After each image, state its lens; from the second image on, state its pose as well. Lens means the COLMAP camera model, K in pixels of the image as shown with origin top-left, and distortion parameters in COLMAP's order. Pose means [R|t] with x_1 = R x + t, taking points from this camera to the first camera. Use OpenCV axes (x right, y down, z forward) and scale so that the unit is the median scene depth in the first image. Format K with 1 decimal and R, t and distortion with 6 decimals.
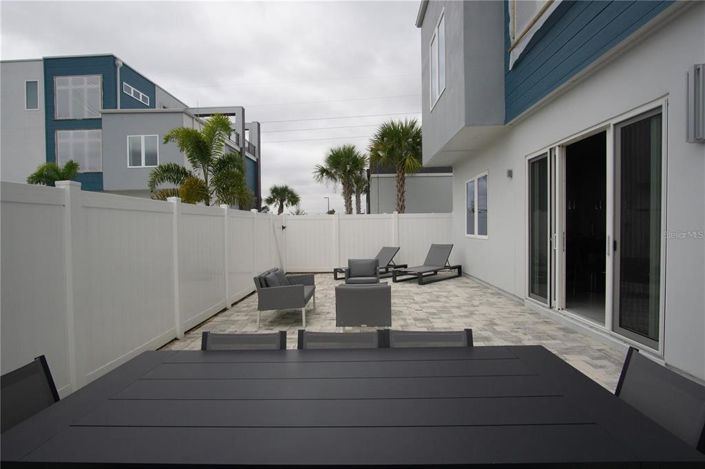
lens RADIAL K [[380.9, 0, 350.3], [0, 380.9, 234.2], [0, 0, 1]] dist [-0.018338, -0.000211]
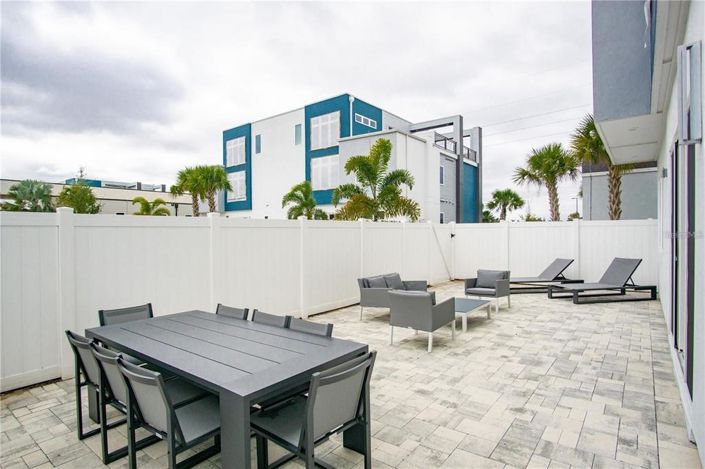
lens RADIAL K [[380.9, 0, 350.3], [0, 380.9, 234.2], [0, 0, 1]] dist [-0.018338, -0.000211]
pose [[0.813357, 0.008727, -0.581700, 0.108736], [-0.014642, 0.999878, -0.005473, -0.005876], [0.581581, 0.012969, 0.813385, -0.004209]]
